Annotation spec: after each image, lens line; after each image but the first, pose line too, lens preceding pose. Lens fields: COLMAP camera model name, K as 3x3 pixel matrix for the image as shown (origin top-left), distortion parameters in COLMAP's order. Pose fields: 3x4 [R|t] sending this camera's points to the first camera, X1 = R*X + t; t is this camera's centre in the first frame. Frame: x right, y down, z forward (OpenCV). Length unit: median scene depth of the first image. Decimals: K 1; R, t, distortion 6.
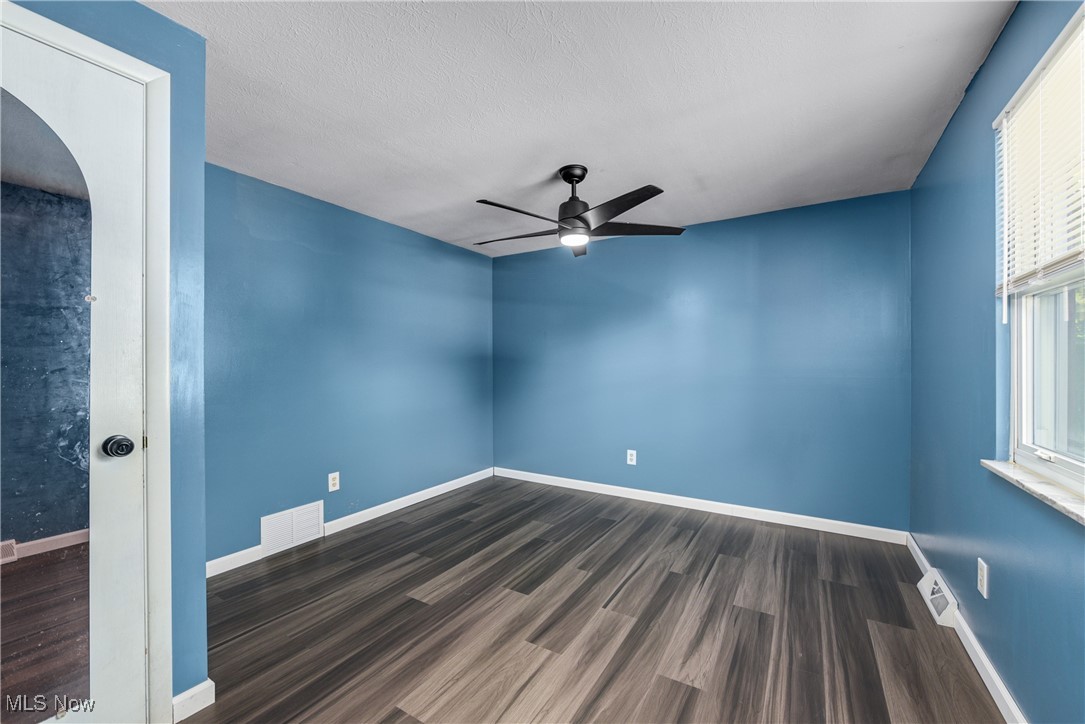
lens RADIAL K [[434.2, 0, 541.1], [0, 434.2, 364.1], [0, 0, 1]] dist [-0.001835, -0.001984]
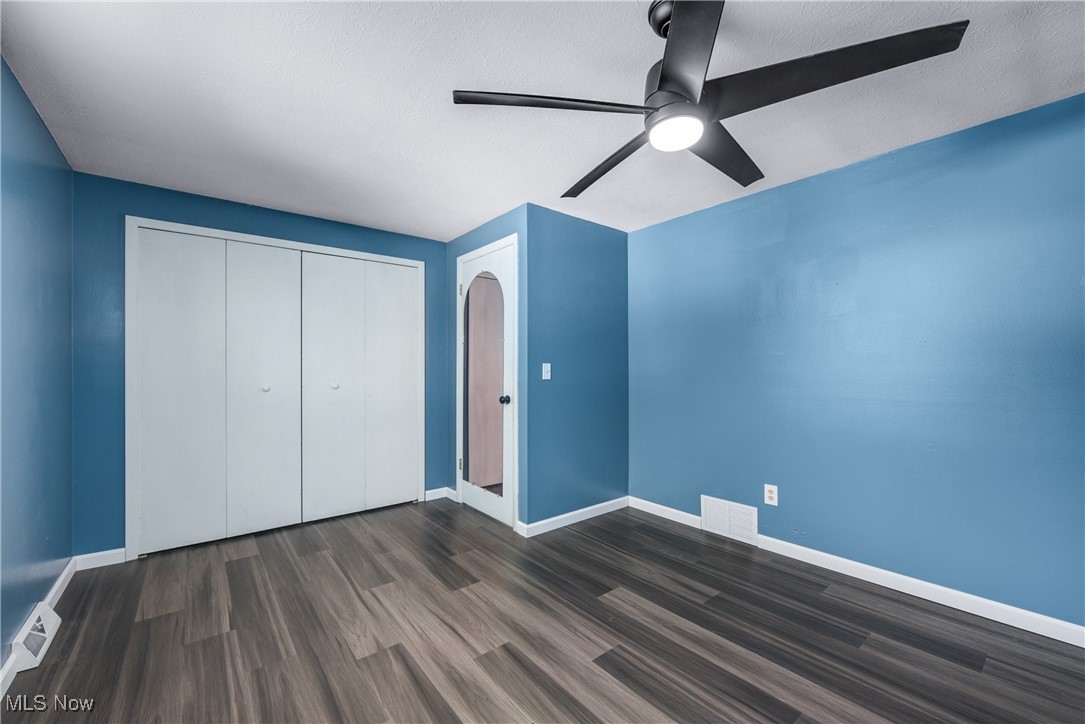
lens RADIAL K [[434.2, 0, 542.3], [0, 434.2, 365.4], [0, 0, 1]] dist [-0.001835, -0.001984]
pose [[-0.335596, 0.000064, -0.942006, 0.696291], [0.004738, 0.999987, -0.001620, 0.000955], [0.941994, -0.005007, -0.335592, 1.117067]]
